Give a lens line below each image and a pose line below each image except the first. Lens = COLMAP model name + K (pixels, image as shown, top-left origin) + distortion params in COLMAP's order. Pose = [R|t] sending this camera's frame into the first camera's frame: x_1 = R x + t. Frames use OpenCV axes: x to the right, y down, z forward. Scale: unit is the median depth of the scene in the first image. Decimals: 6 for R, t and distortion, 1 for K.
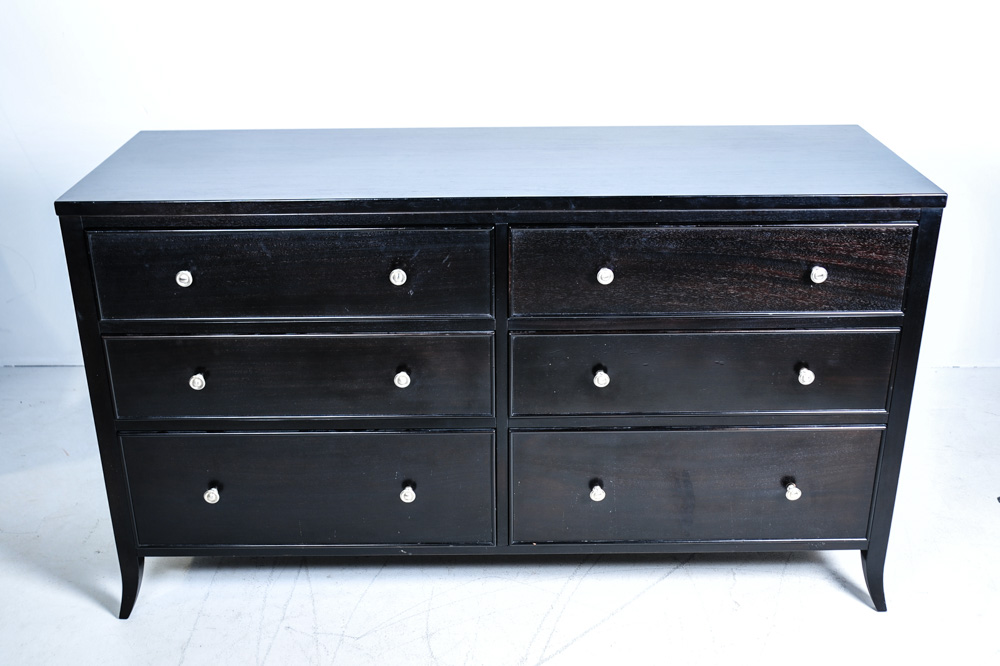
lens RADIAL K [[1065.8, 0, 494.9], [0, 1065.8, 330.4], [0, 0, 1]] dist [-0.030276, 0.000000]
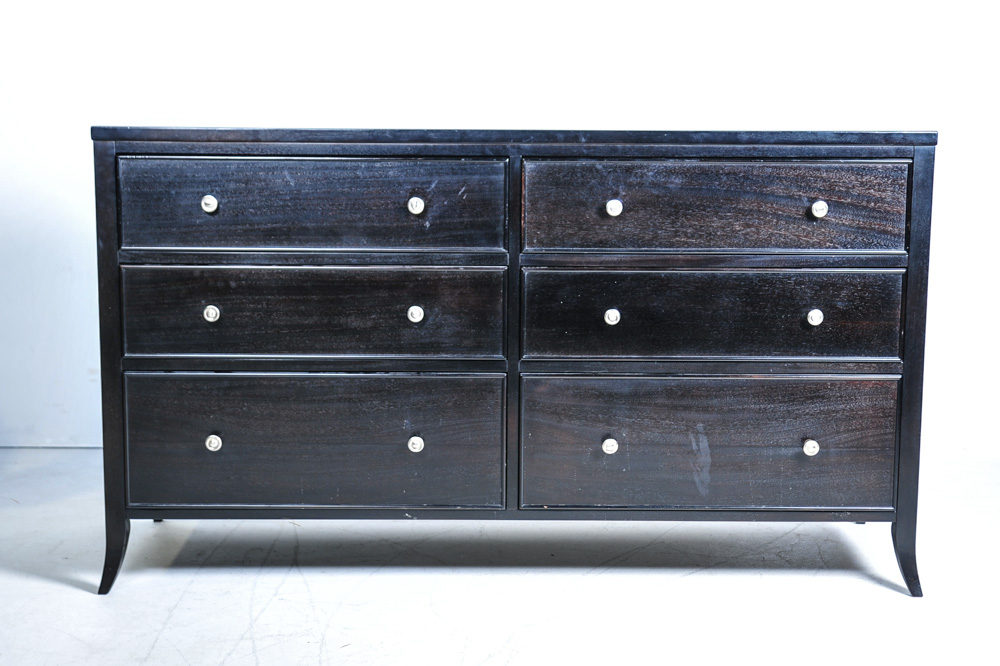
lens RADIAL K [[1522.8, 0, 504.0], [0, 1522.8, 333.1], [0, 0, 1]] dist [0.037342, 0.000000]
pose [[0.999875, 0.012982, 0.009009, -0.016231], [-0.010353, 0.968925, -0.247138, 0.431708], [-0.011937, 0.247013, 0.968939, -0.408437]]
